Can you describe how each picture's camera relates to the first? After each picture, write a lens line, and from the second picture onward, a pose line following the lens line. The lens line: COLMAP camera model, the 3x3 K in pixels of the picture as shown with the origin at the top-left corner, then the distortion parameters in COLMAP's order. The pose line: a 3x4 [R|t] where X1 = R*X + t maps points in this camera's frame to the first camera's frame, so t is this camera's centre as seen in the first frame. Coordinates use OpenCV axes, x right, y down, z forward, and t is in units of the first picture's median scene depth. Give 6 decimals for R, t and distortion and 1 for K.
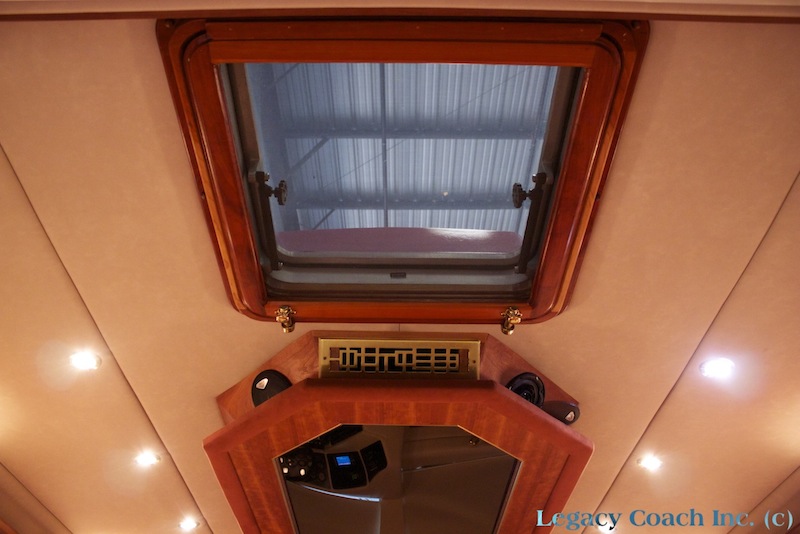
lens RADIAL K [[666.0, 0, 395.1], [0, 666.0, 256.6], [0, 0, 1]] dist [-0.165318, 0.143048]
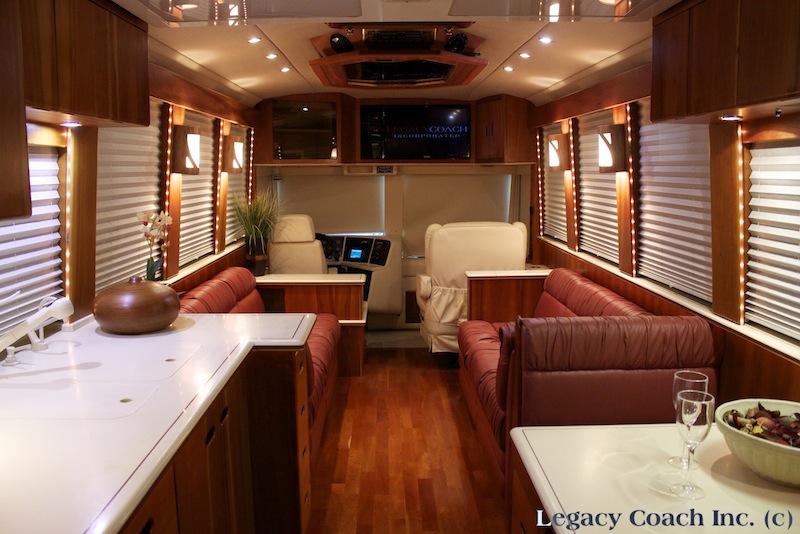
lens RADIAL K [[666.0, 0, 395.1], [0, 666.0, 256.6], [0, 0, 1]] dist [-0.165318, 0.143048]
pose [[0.999919, -0.011632, 0.005227, -0.027297], [0.003481, 0.643332, 0.765579, -1.007917], [-0.012268, -0.765499, 0.643320, -0.939346]]
